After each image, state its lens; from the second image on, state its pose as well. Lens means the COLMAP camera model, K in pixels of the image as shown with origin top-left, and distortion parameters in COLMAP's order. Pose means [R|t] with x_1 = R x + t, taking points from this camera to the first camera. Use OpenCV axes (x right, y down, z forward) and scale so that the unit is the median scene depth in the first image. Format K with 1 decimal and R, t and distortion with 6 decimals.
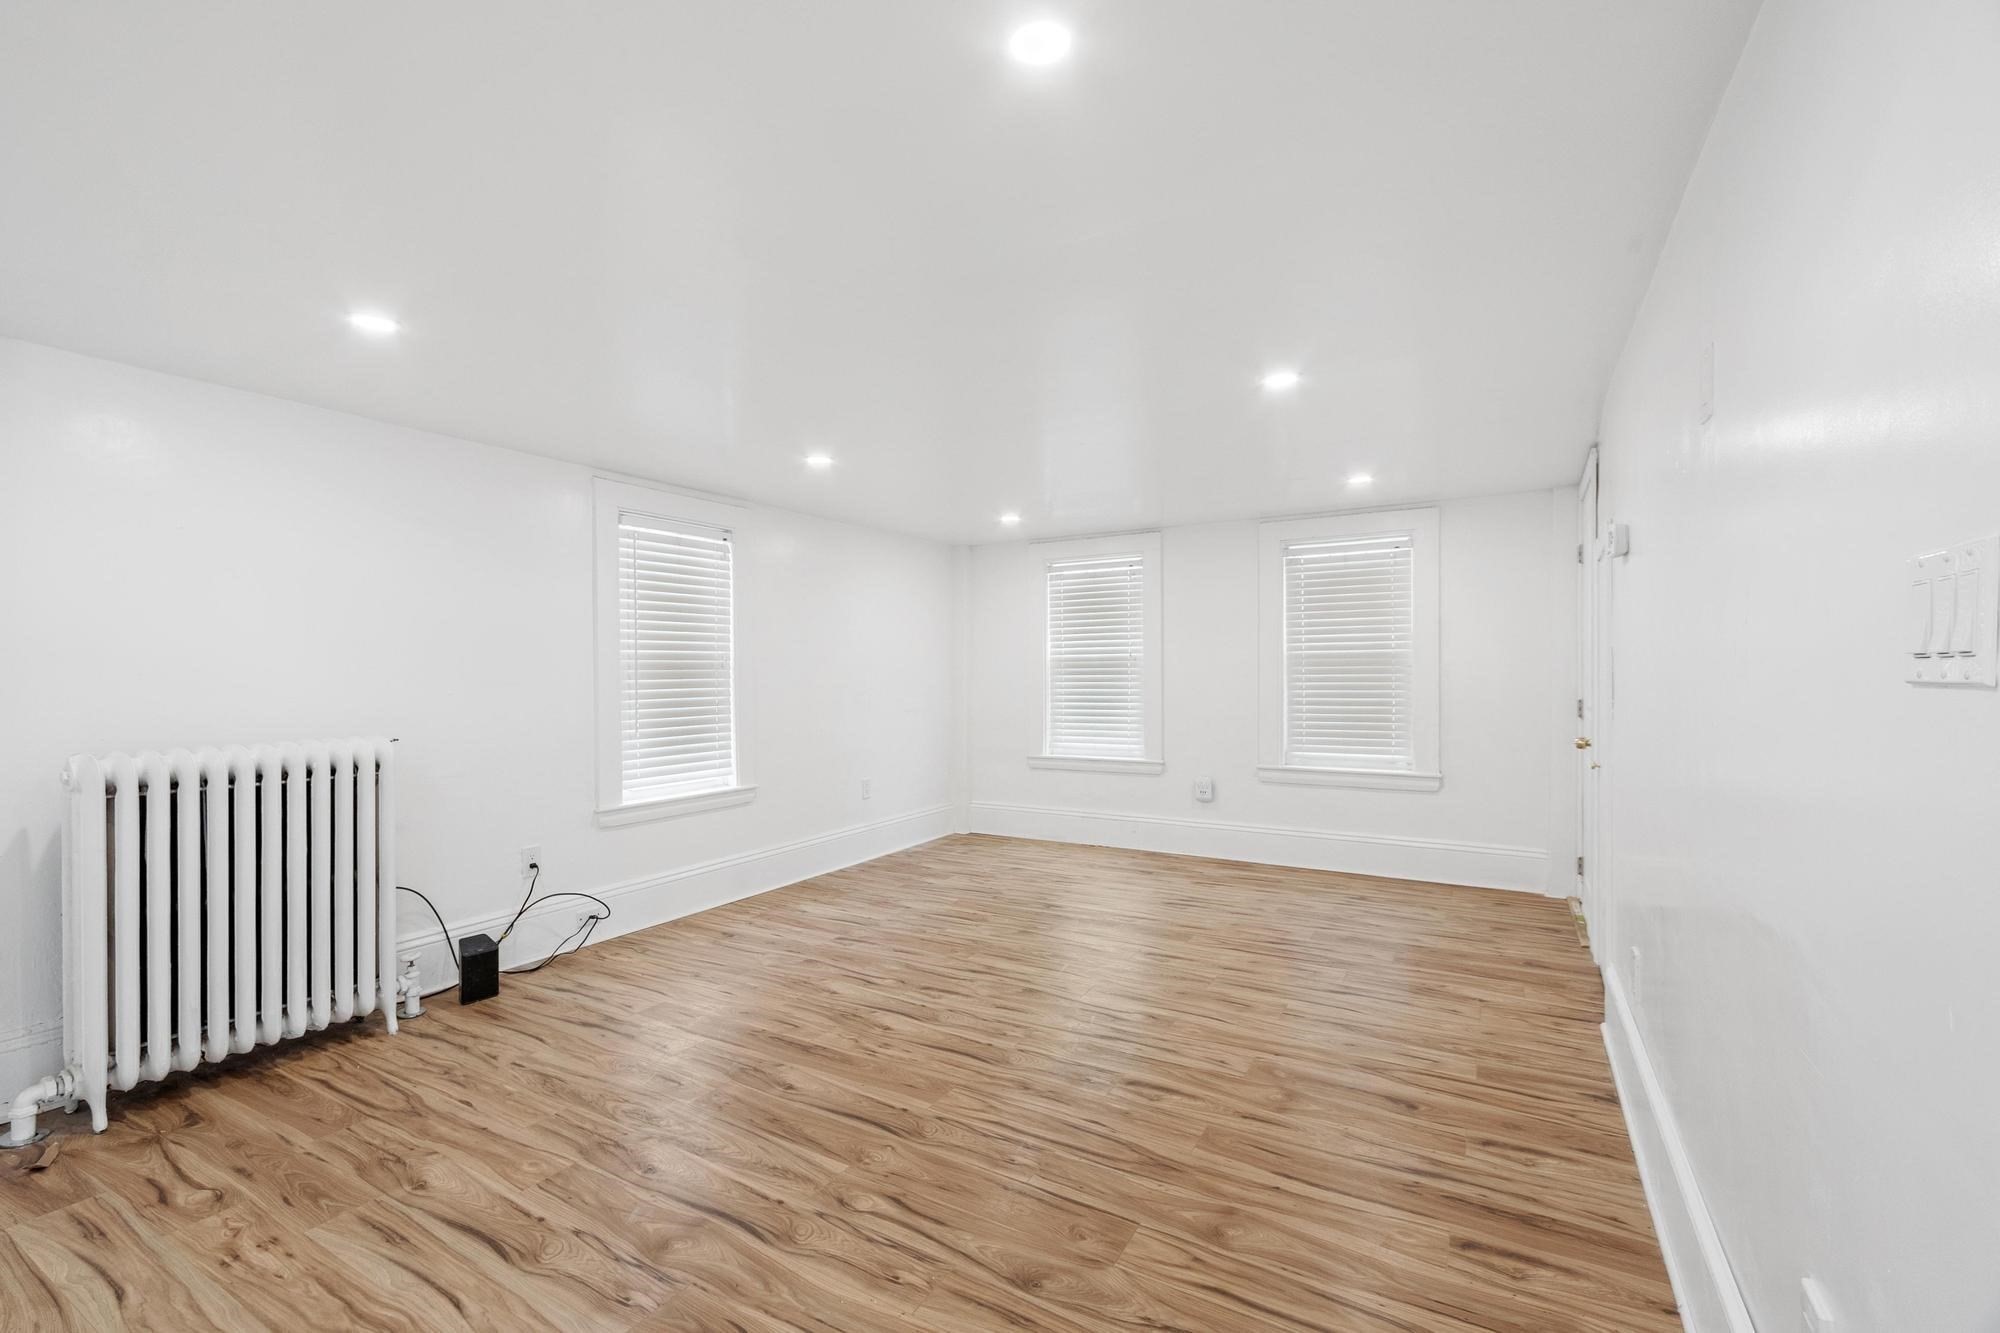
lens RADIAL K [[908.5, 0, 898.1], [0, 908.5, 677.7], [0, 0, 1]] dist [0.003135, 0.000077]
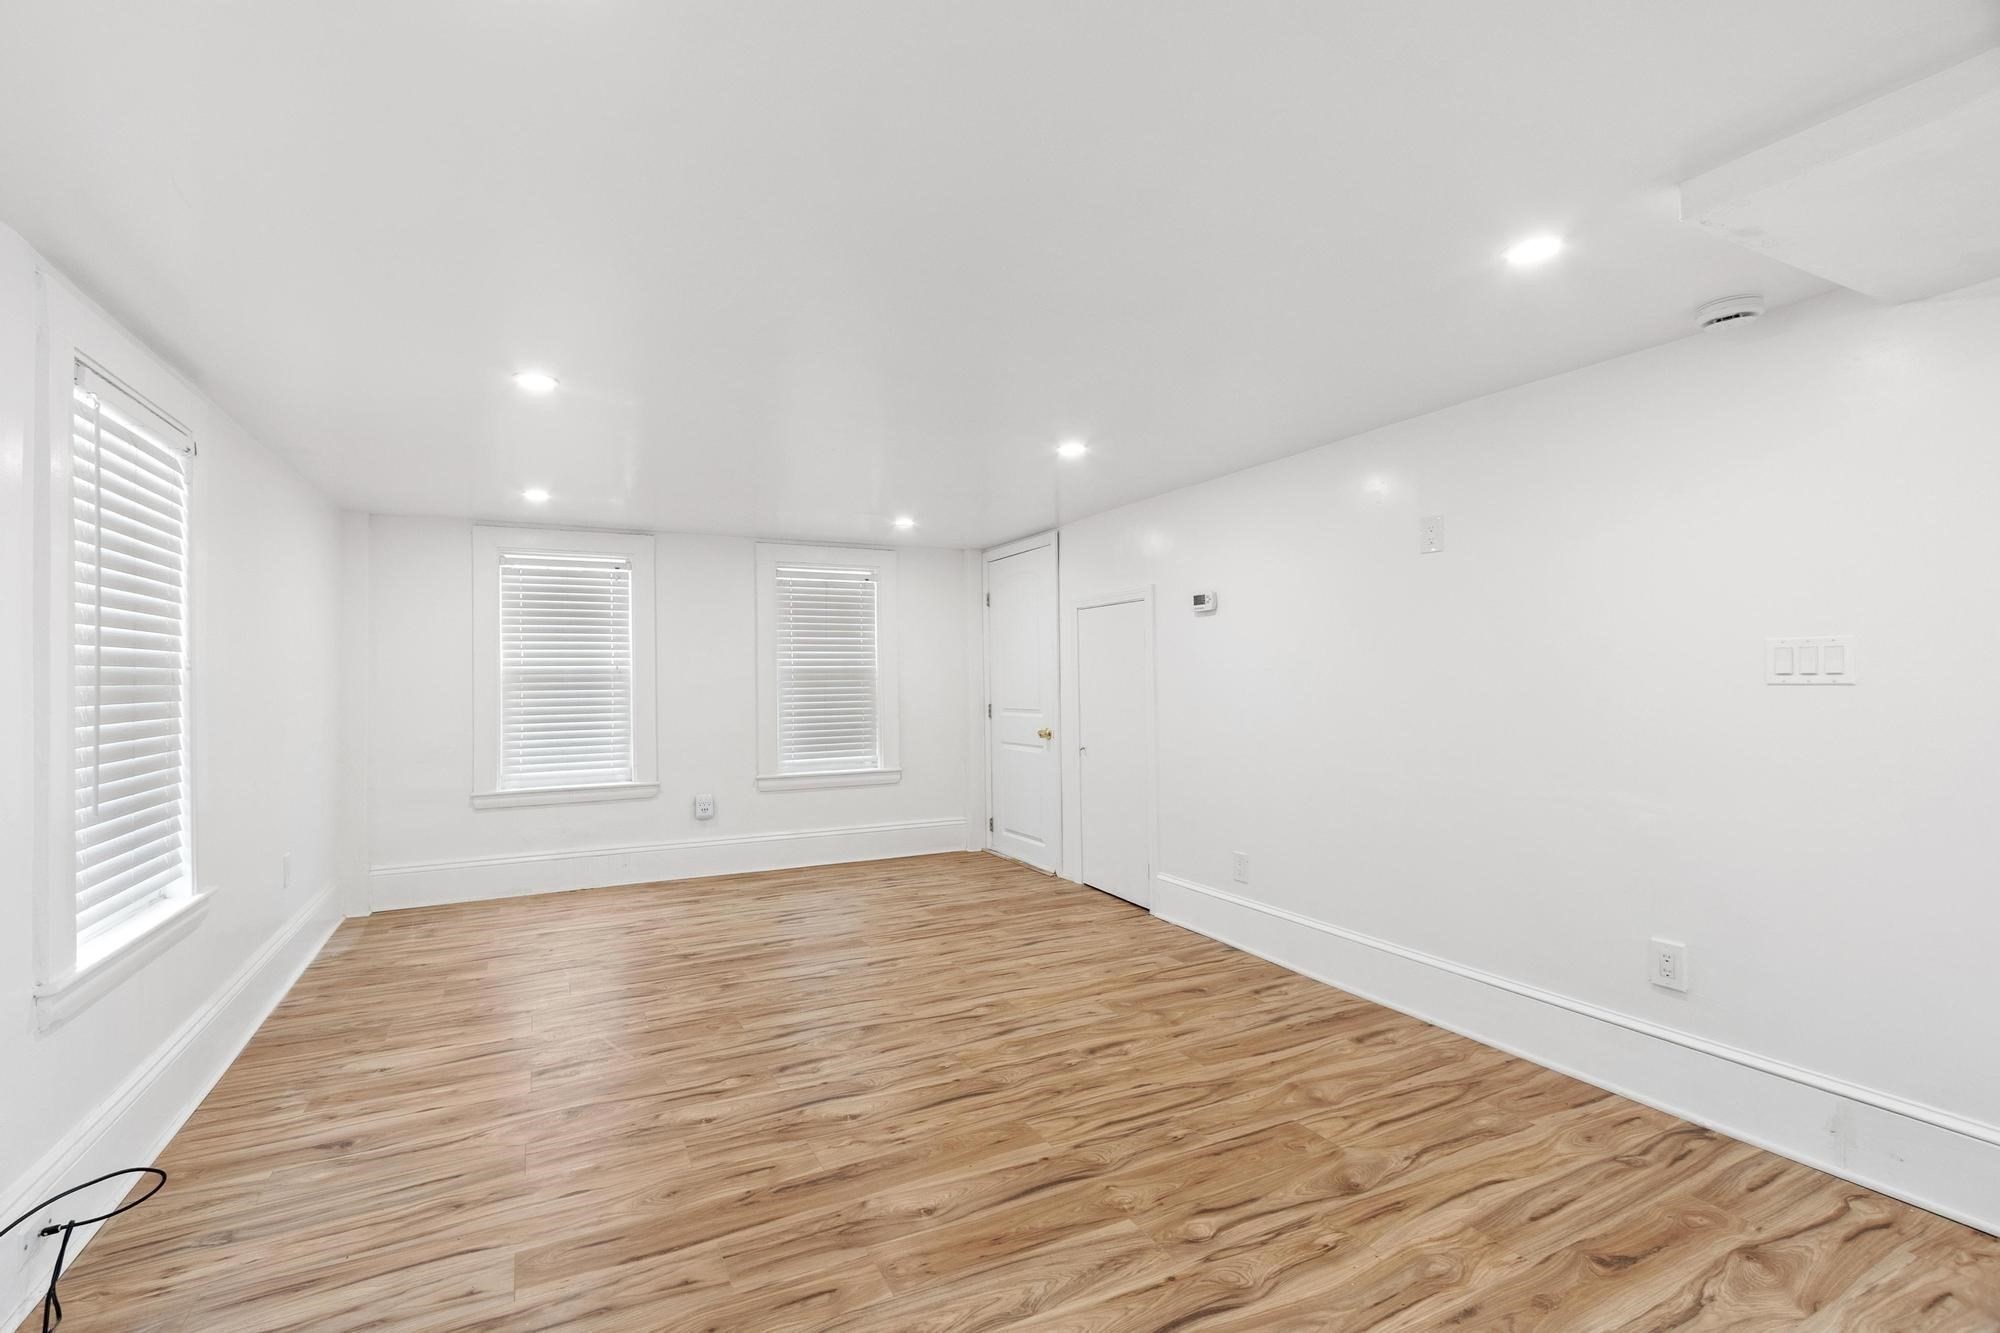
lens RADIAL K [[902.5, 0, 1000.0], [0, 902.5, 666.5], [0, 0, 1]] dist [0.006736, -0.000404]
pose [[0.484769, 0.014438, 0.874523, -0.566605], [0.011207, 0.999679, -0.022717, -0.002872], [-0.874571, 0.020813, 0.484451, 0.401039]]
